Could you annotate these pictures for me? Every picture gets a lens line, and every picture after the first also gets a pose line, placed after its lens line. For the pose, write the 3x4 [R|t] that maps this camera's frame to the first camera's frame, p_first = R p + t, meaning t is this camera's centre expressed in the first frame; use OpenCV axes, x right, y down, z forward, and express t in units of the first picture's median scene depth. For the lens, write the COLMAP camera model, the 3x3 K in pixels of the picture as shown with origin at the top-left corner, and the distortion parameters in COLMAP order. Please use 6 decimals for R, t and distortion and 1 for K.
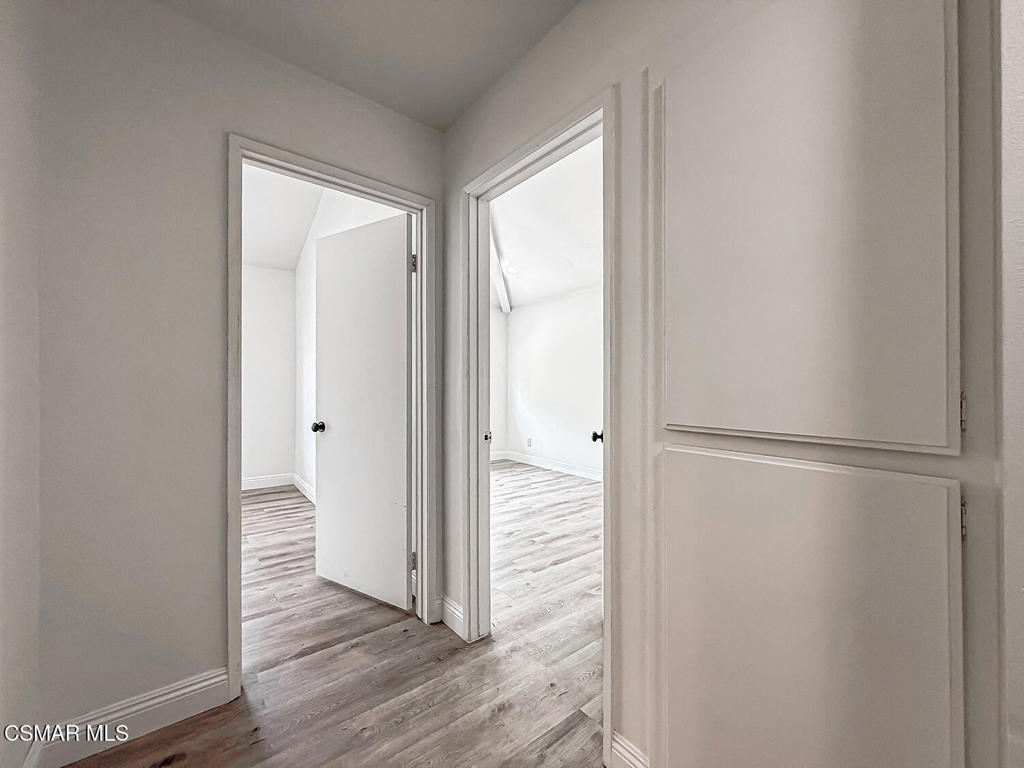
lens RADIAL K [[410.1, 0, 512.3], [0, 410.1, 378.2], [0, 0, 1]] dist [0.000443, 0.000082]
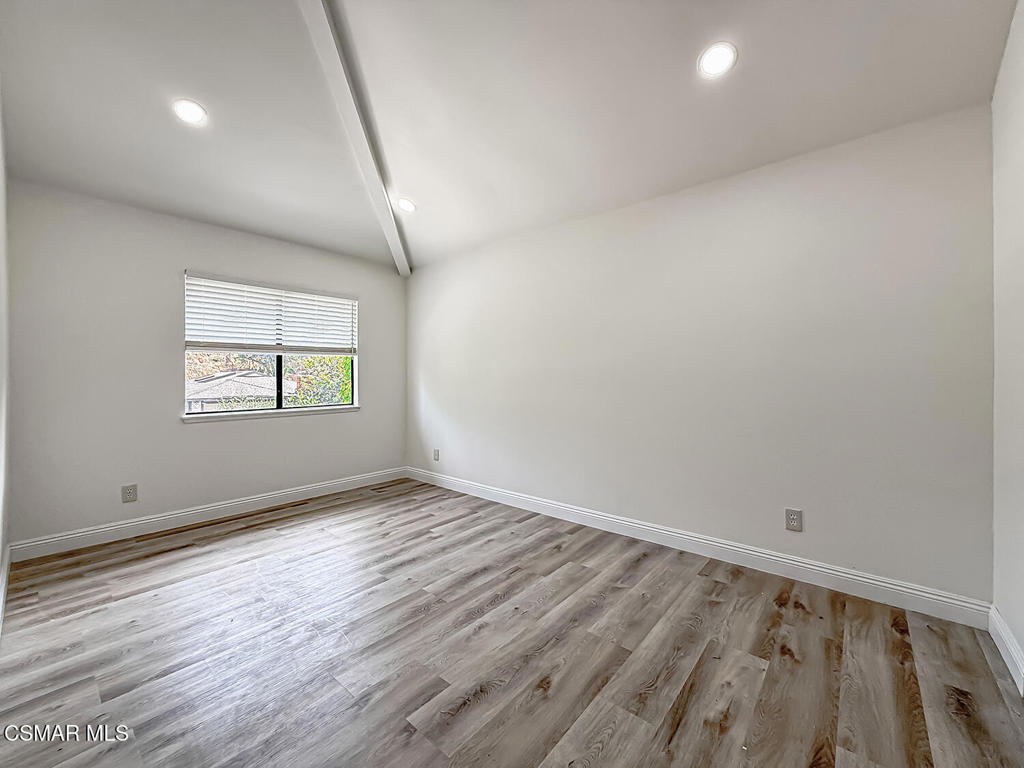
lens RADIAL K [[410.1, 0, 512.3], [0, 410.1, 378.2], [0, 0, 1]] dist [0.000443, 0.000082]
pose [[0.982295, -0.001641, 0.187332, 0.047430], [-0.002574, 0.999749, 0.022258, 0.004152], [-0.187322, -0.022346, 0.982044, 0.335673]]
